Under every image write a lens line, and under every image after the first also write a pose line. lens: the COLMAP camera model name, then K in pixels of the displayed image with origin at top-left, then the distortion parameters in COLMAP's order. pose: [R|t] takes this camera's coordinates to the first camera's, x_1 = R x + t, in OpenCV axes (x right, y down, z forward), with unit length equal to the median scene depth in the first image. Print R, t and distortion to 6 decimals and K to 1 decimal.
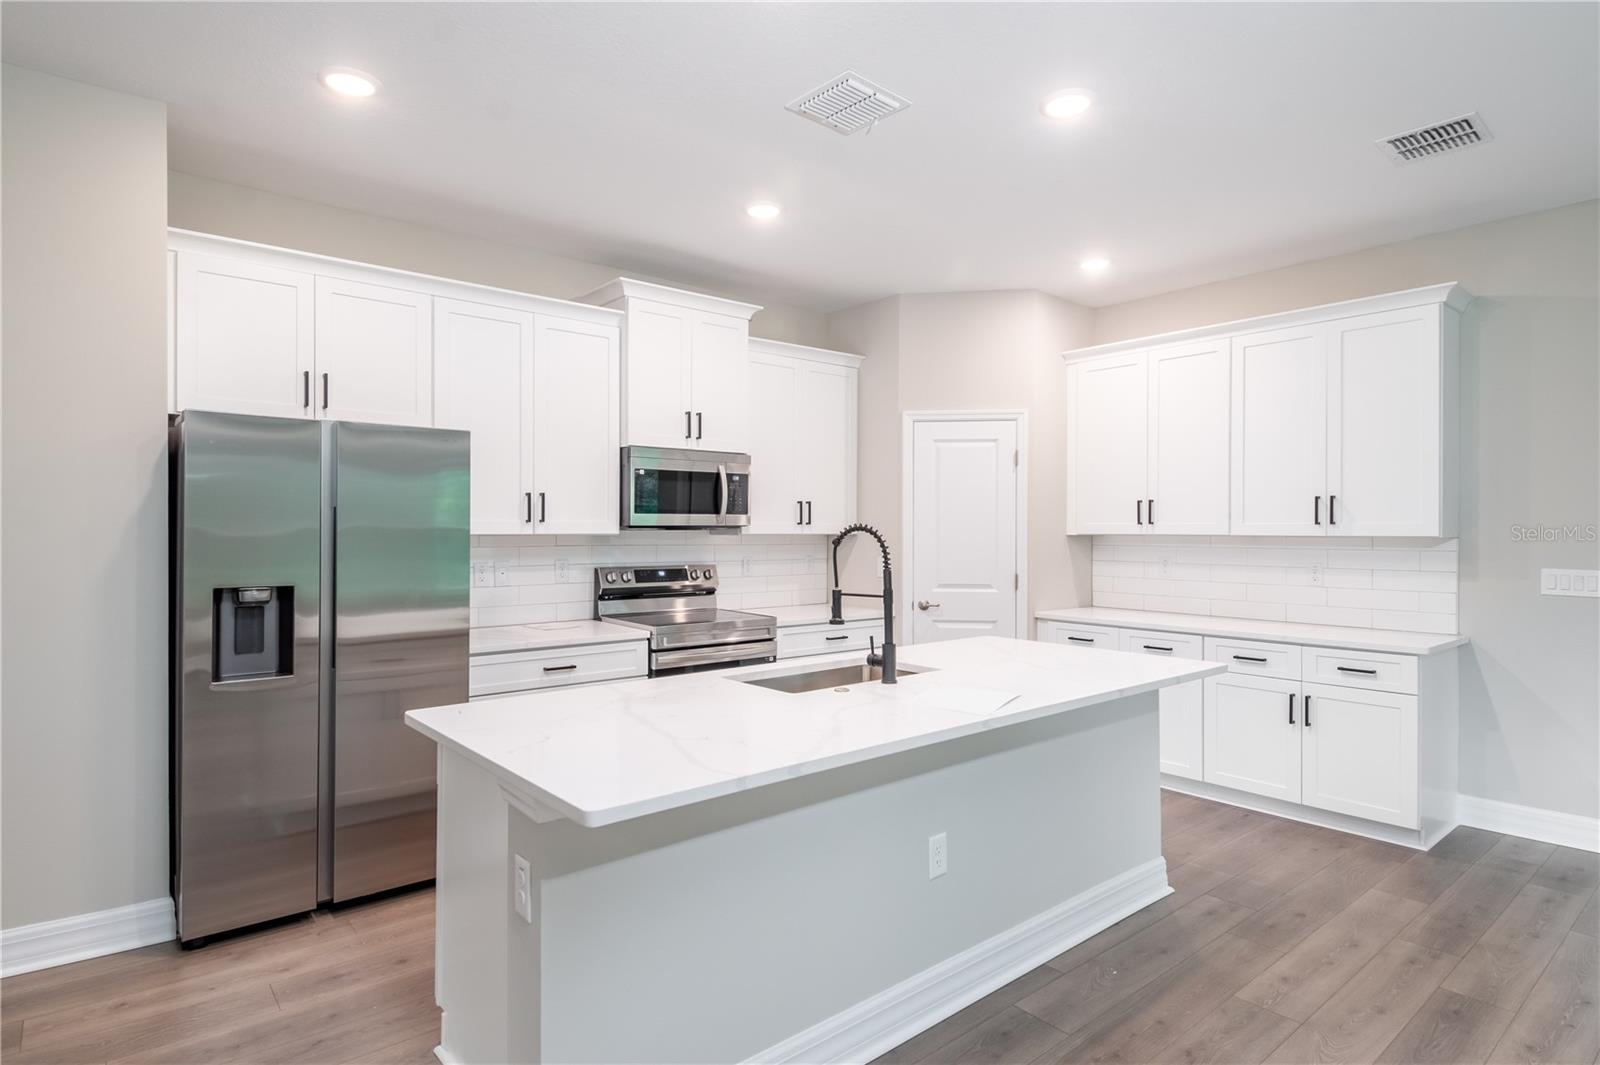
lens RADIAL K [[848.4, 0, 794.4], [0, 848.4, 529.7], [0, 0, 1]] dist [0.011695, -0.011234]
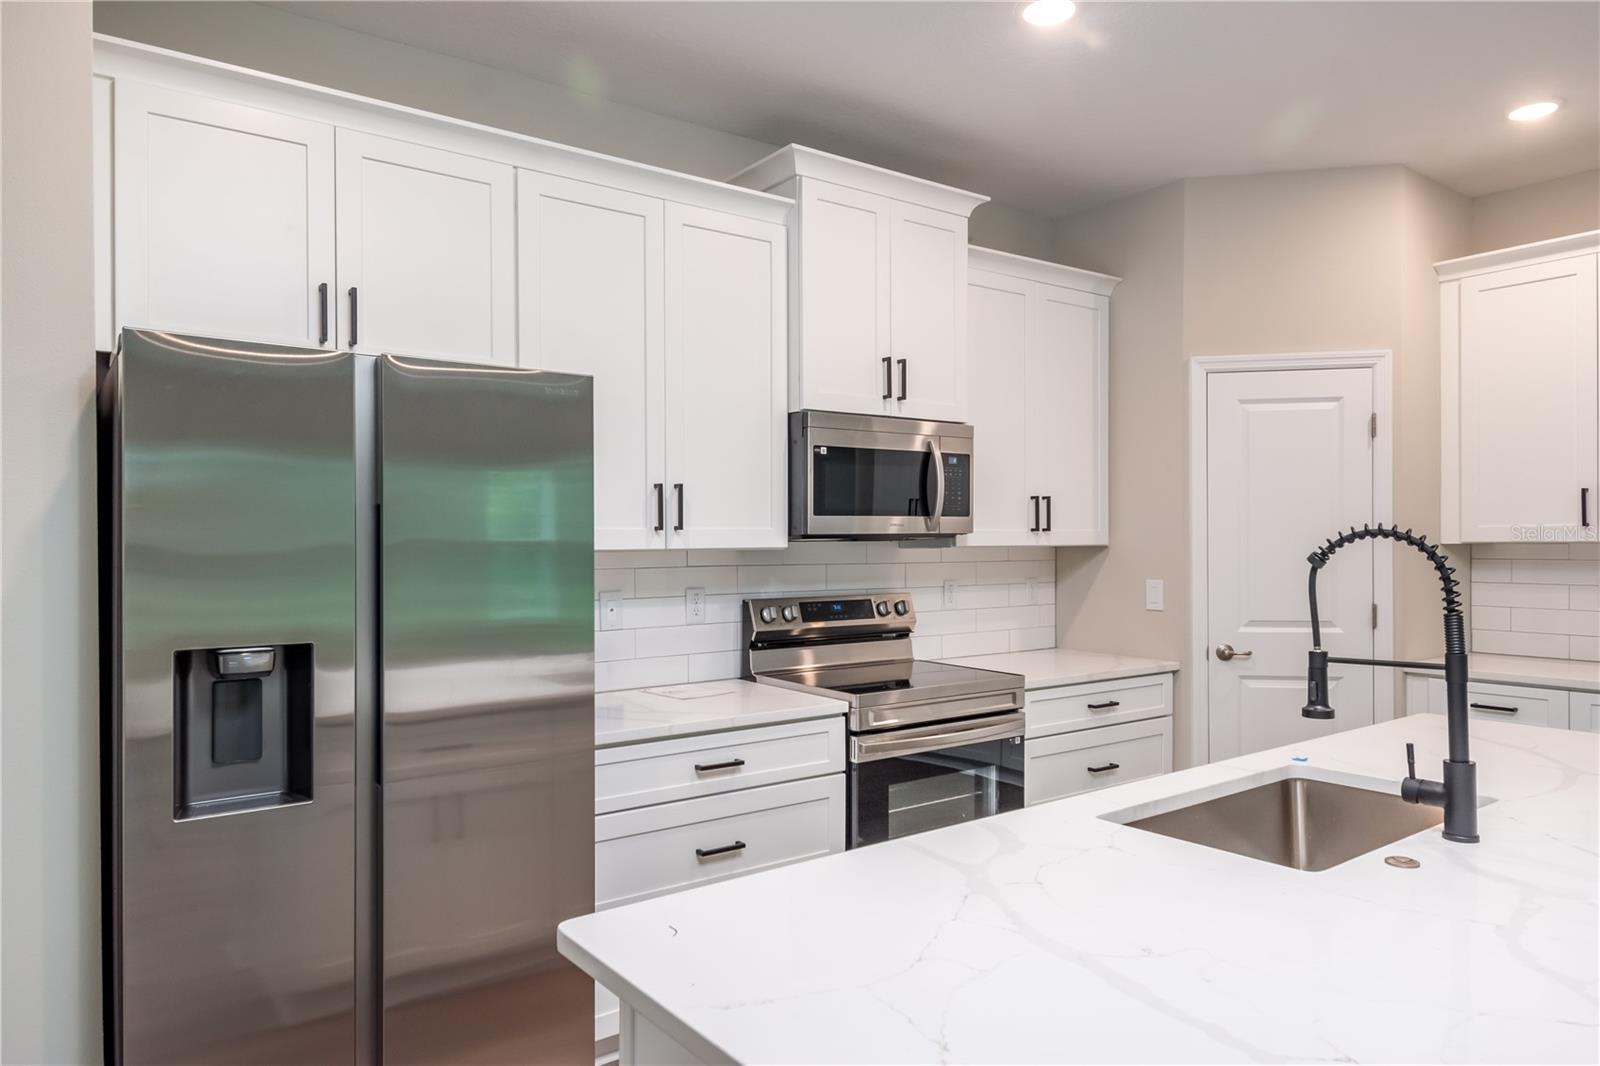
lens RADIAL K [[1024.0, 0, 804.1], [0, 1024.0, 540.4], [0, 0, 1]] dist [0.009529, 0.002166]
pose [[0.998345, -0.008261, -0.056908, -0.154922], [0.008232, 0.999966, -0.000744, 0.000164], [0.056912, 0.000275, 0.998379, 0.234070]]
